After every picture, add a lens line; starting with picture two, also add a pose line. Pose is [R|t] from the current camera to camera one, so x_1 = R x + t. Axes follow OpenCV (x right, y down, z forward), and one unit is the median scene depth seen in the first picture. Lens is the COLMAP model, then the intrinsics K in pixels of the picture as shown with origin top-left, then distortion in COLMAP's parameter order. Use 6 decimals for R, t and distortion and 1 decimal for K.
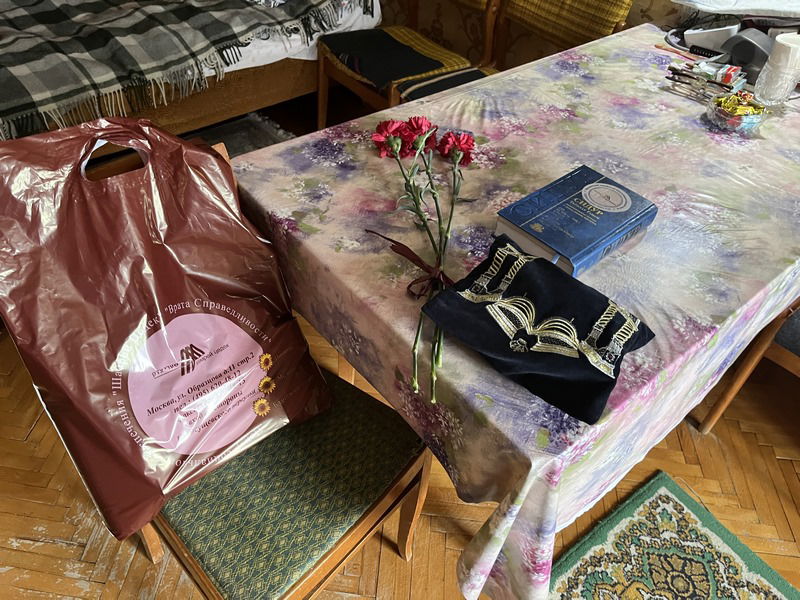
lens RADIAL K [[611.9, 0, 400.0], [0, 611.9, 300.0], [0, 0, 1]] dist [0.089337, -0.122538]
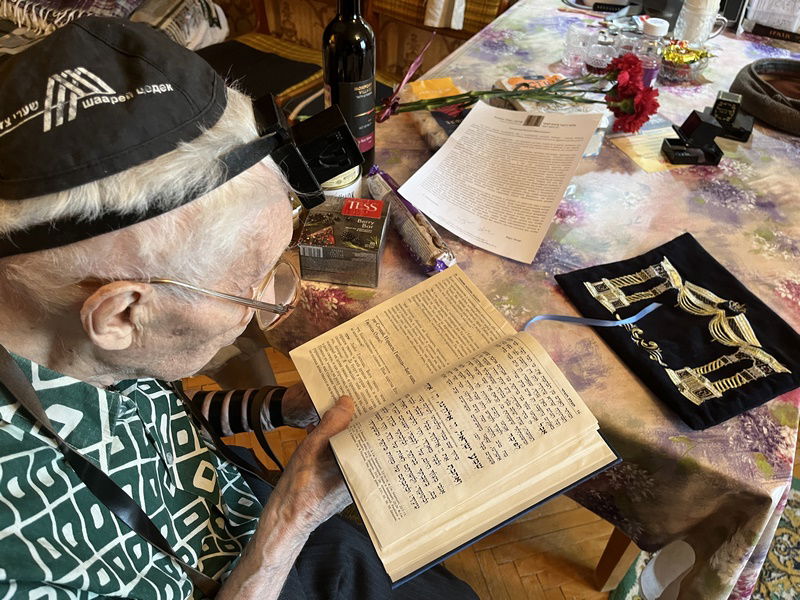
lens RADIAL K [[611.9, 0, 400.0], [0, 611.9, 300.0], [0, 0, 1]] dist [0.089337, -0.122538]
pose [[0.934278, -0.269584, 0.233343, -0.203451], [0.265821, 0.962824, 0.048047, -0.093870], [-0.237621, 0.017139, 0.971207, 0.132485]]
